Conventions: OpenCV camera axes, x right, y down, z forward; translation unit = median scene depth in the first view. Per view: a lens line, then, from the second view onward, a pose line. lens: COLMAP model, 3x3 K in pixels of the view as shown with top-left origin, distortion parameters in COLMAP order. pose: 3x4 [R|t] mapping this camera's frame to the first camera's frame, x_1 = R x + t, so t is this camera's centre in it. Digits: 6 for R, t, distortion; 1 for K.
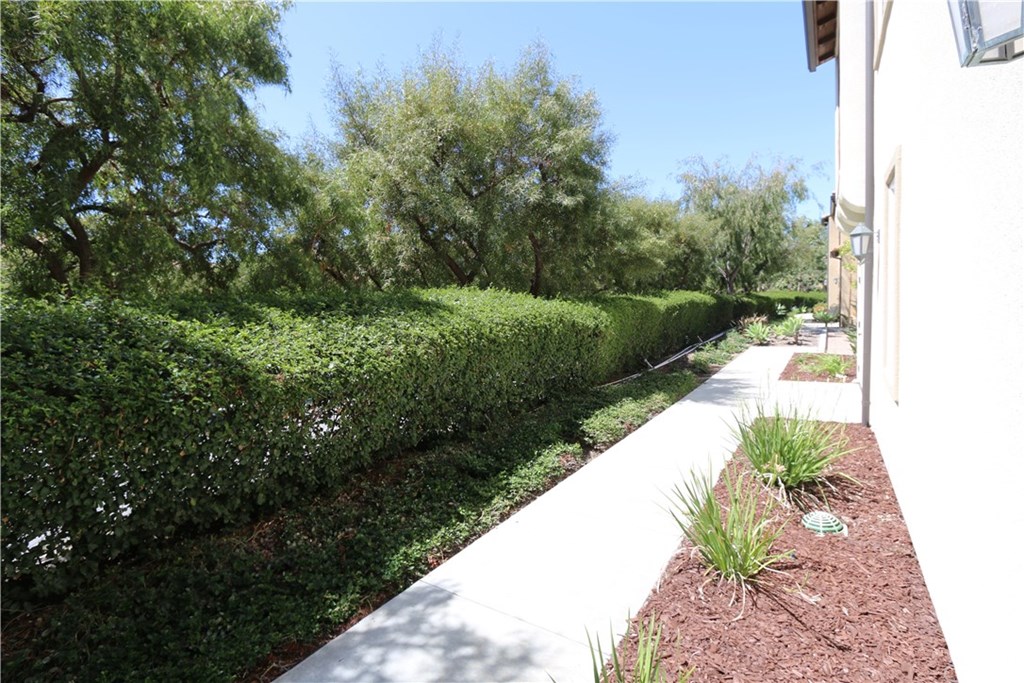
lens RADIAL K [[470.5, 0, 509.3], [0, 470.5, 333.5], [0, 0, 1]] dist [-0.013029, 0.002440]
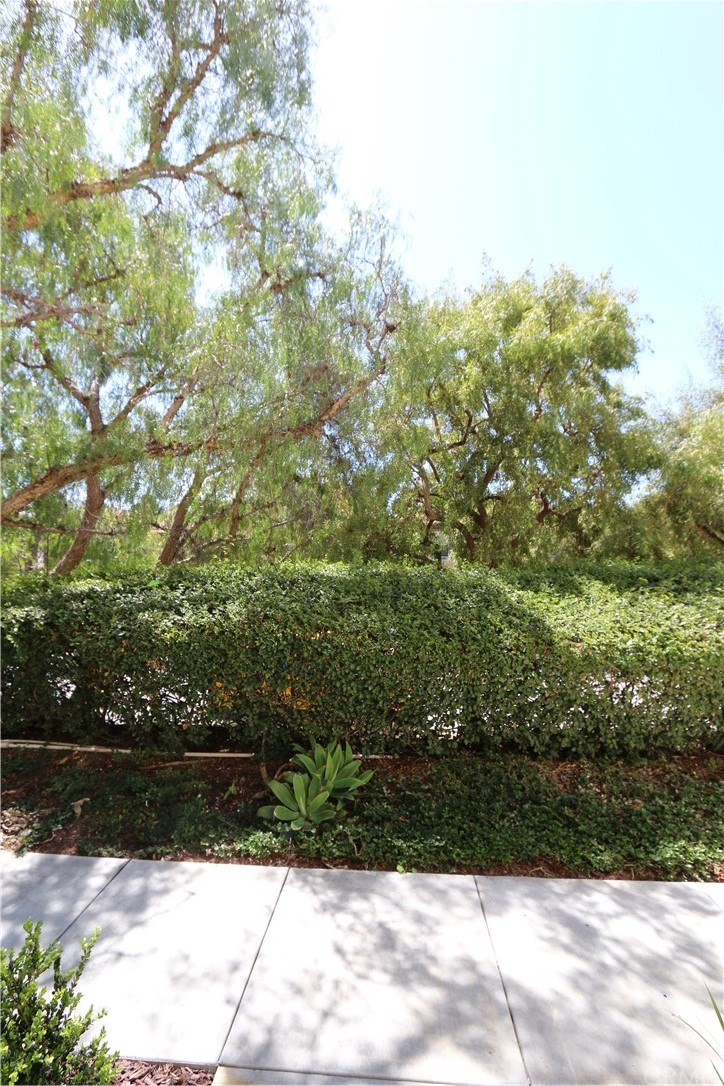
lens RADIAL K [[499.0, 0, 359.3], [0, 499.0, 543.8], [0, 0, 1]] dist [-0.013029, 0.002440]
pose [[0.507680, 0.005381, -0.861529, 0.325081], [-0.064198, 0.997437, -0.031601, -0.091681], [0.859150, 0.071352, 0.506724, -0.157688]]
